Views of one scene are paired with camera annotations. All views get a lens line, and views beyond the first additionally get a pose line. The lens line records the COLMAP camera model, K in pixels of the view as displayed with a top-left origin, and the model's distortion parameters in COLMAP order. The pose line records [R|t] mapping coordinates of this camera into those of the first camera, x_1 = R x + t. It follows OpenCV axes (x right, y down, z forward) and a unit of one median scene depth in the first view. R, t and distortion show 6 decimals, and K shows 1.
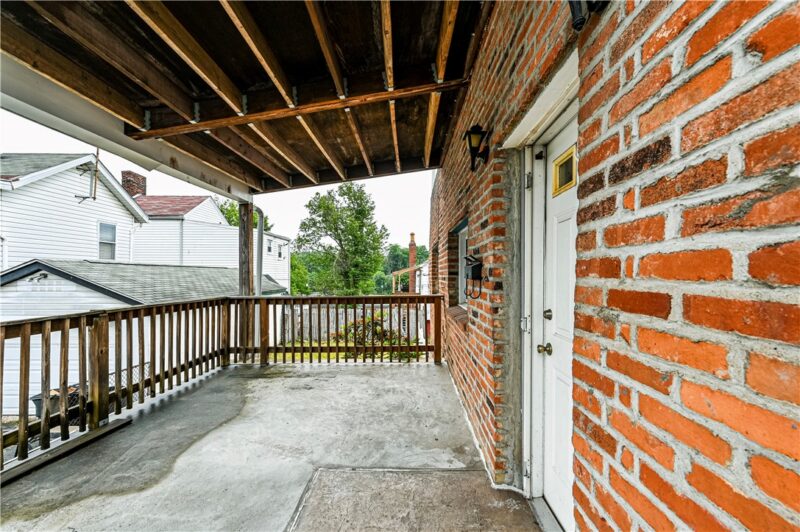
lens RADIAL K [[321.8, 0, 401.3], [0, 321.8, 274.6], [0, 0, 1]] dist [-0.000307, -0.000058]
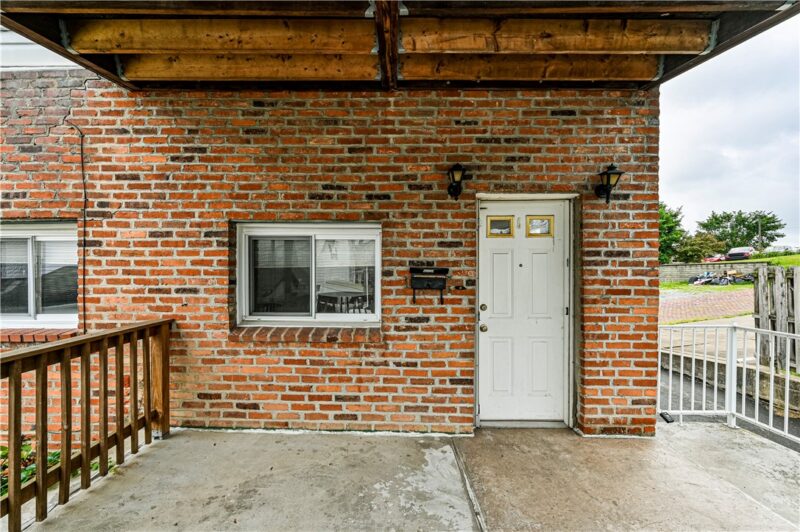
lens RADIAL K [[325.7, 0, 397.7], [0, 325.7, 276.3], [0, 0, 1]] dist [-0.000466, -0.000057]
pose [[-0.012070, -0.008627, 0.999890, -2.699167], [-0.002521, 0.999960, 0.008597, -0.109298], [-0.999924, -0.002417, -0.012091, 3.253755]]
